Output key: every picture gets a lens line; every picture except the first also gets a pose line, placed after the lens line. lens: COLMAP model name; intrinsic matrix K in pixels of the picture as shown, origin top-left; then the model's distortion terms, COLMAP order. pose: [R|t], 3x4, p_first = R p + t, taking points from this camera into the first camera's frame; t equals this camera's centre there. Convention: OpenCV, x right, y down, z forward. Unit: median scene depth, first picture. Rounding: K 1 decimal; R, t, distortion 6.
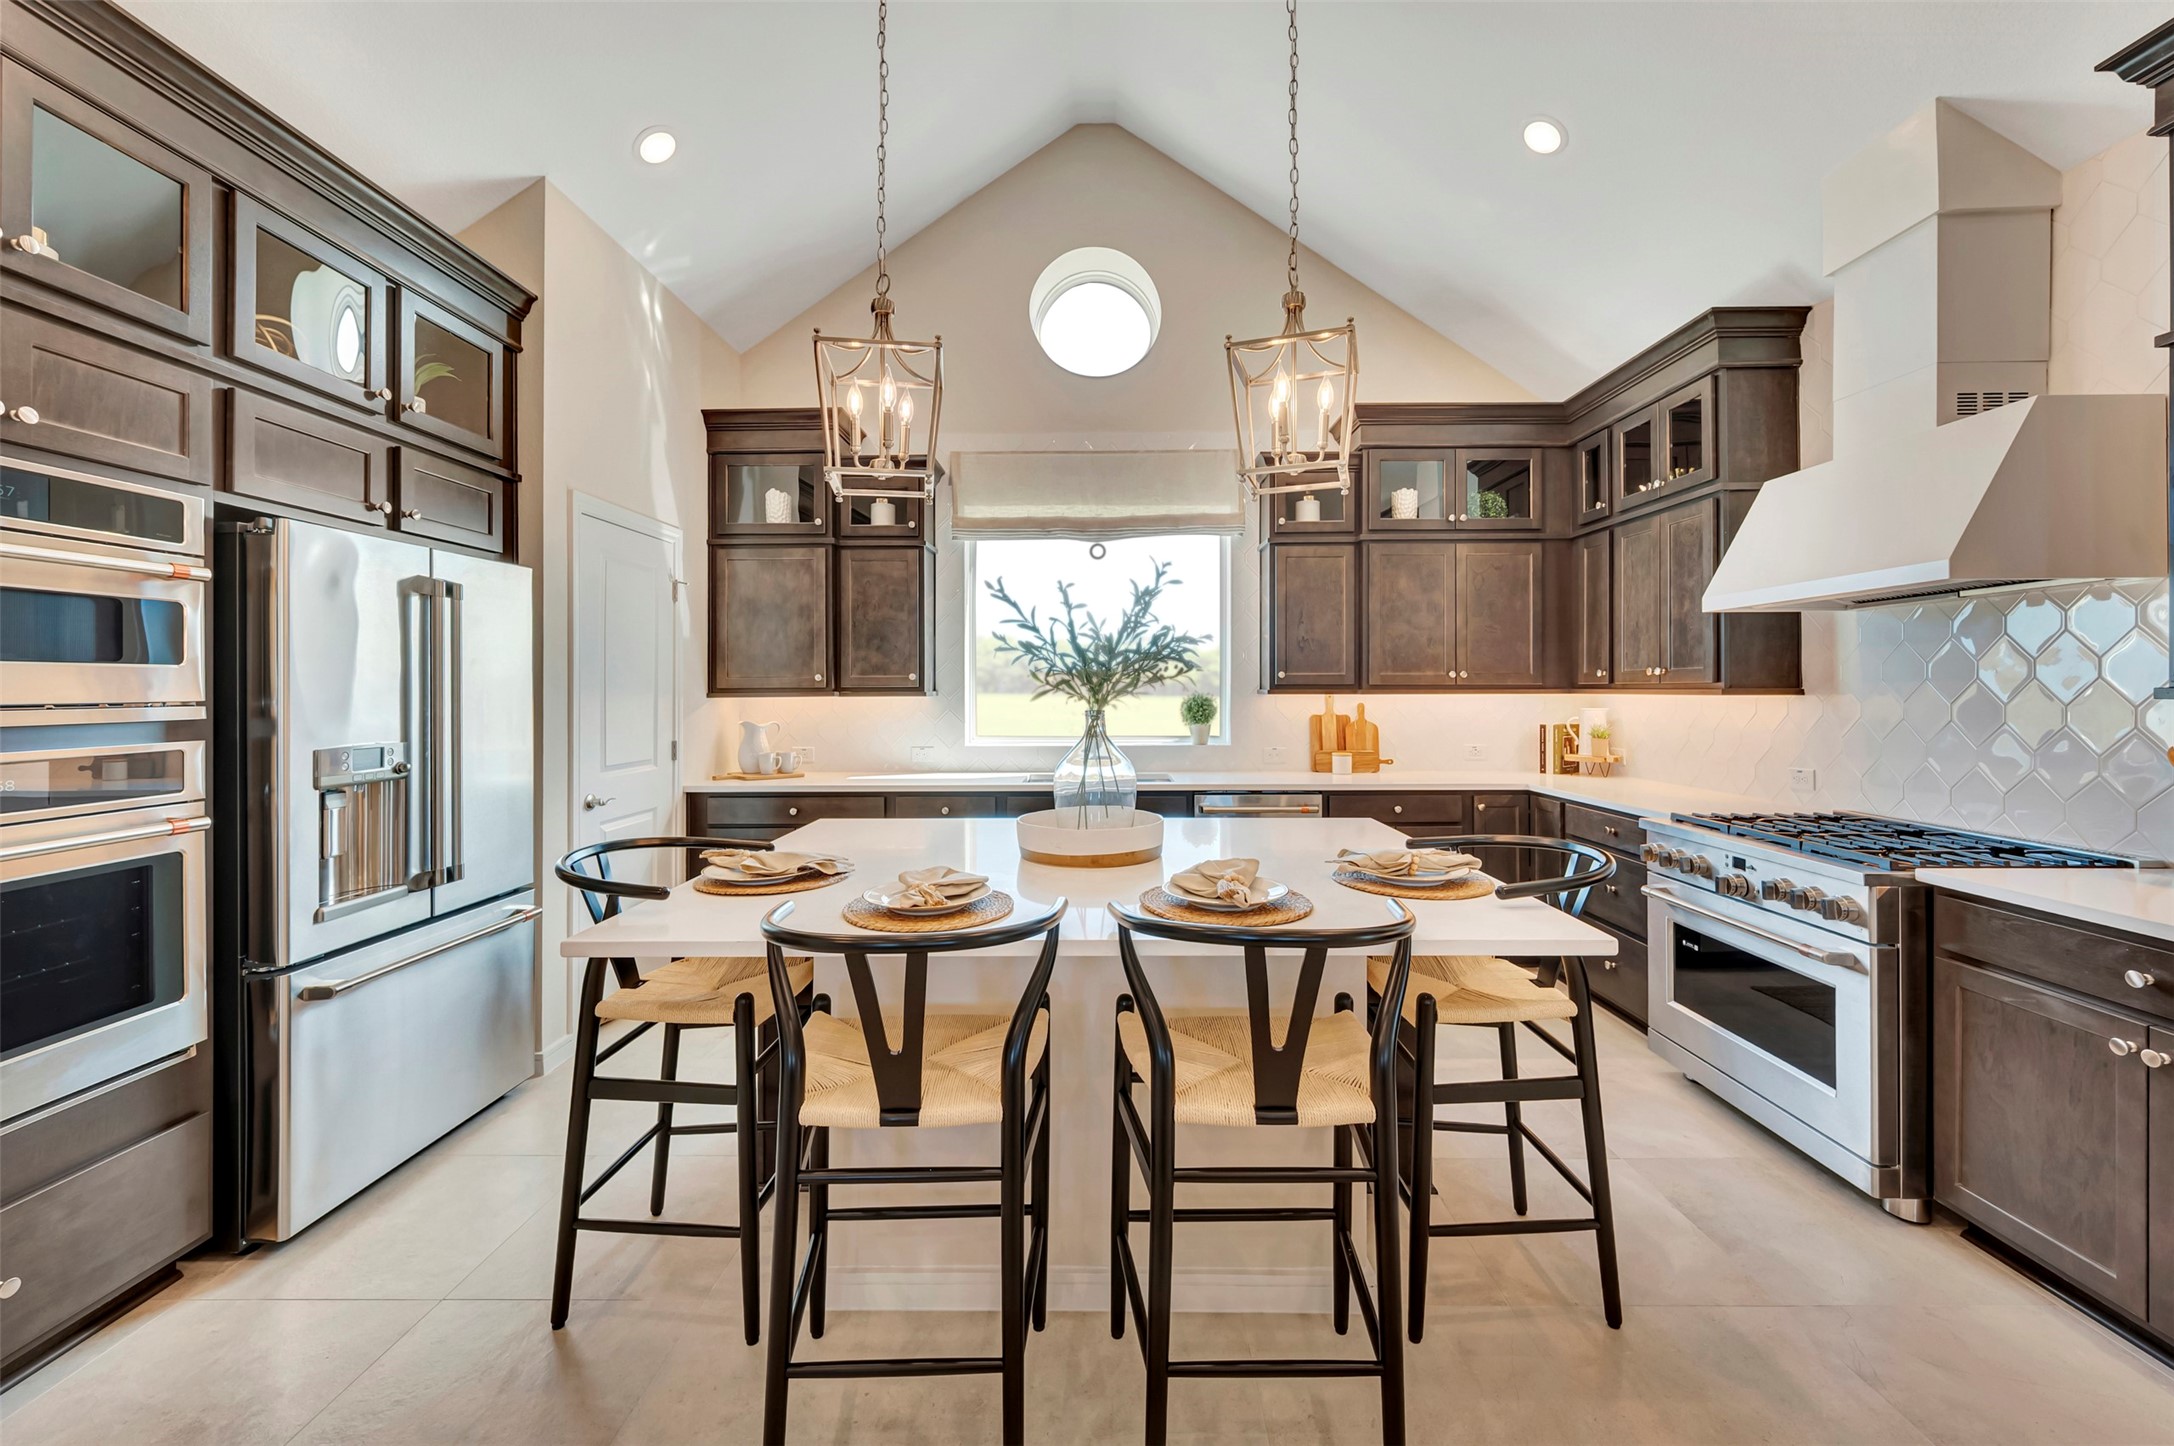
lens RADIAL K [[868.5, 0, 1095.2], [0, 868.5, 688.1], [0, 0, 1]] dist [-0.005816, 0.000226]
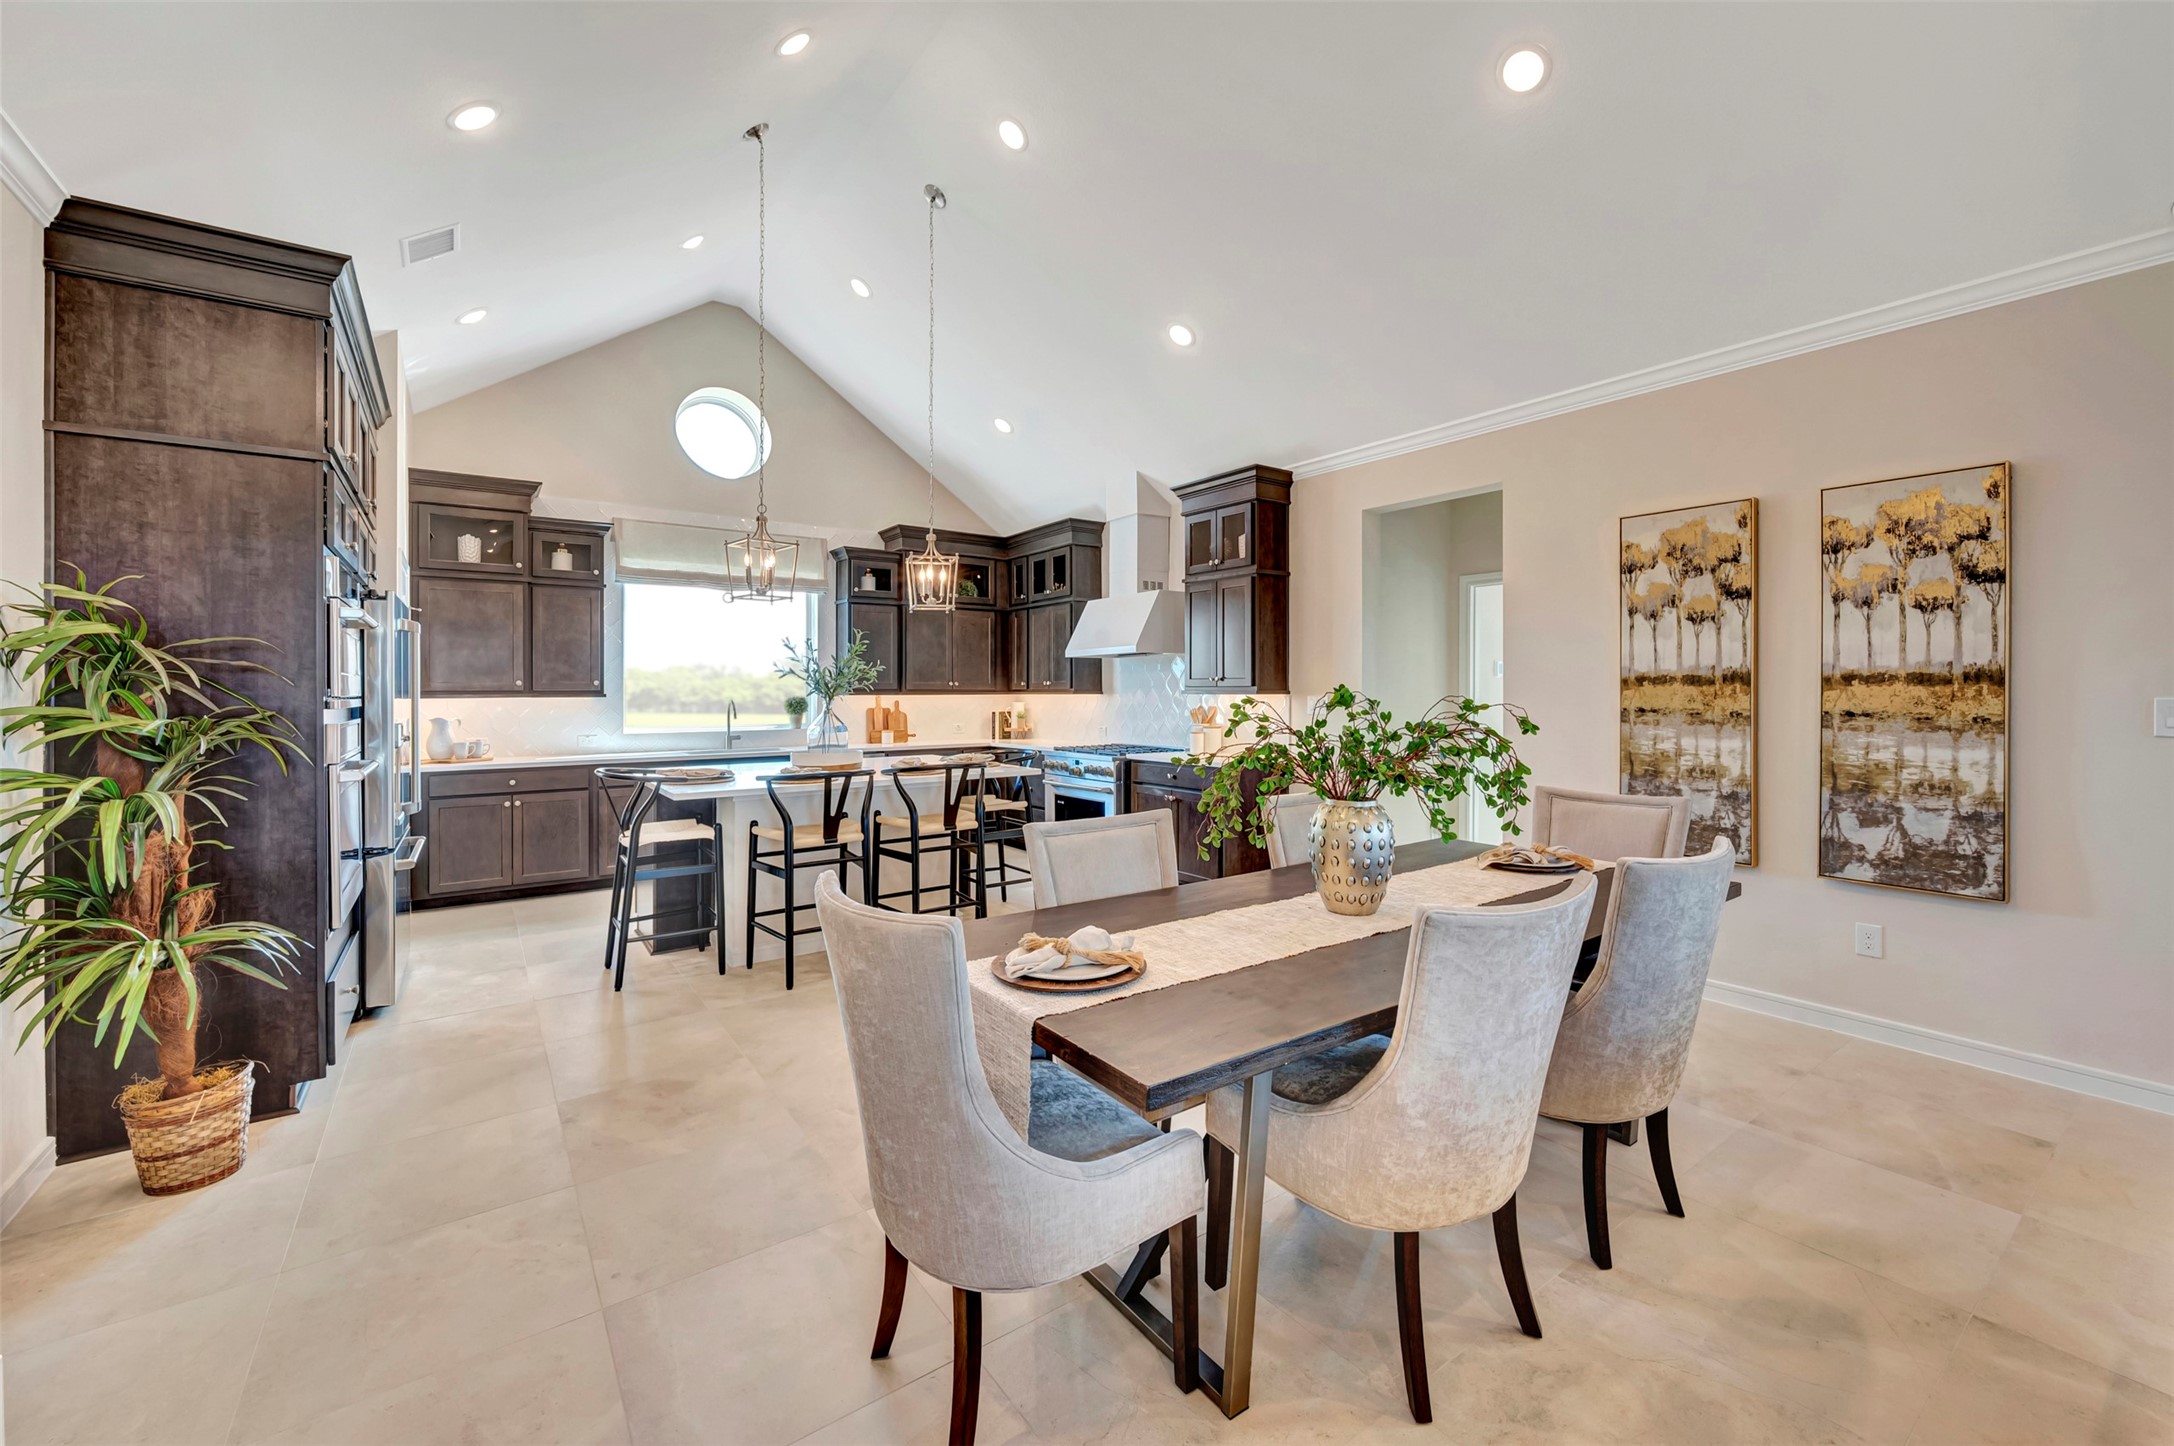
lens RADIAL K [[868.5, 0, 1087.4], [0, 868.5, 700.3], [0, 0, 1]] dist [-0.005816, 0.000226]
pose [[0.809693, -0.004714, 0.586835, -0.433204], [0.000230, 0.999970, 0.007715, 0.005008], [-0.586854, -0.006112, 0.809670, -0.646519]]
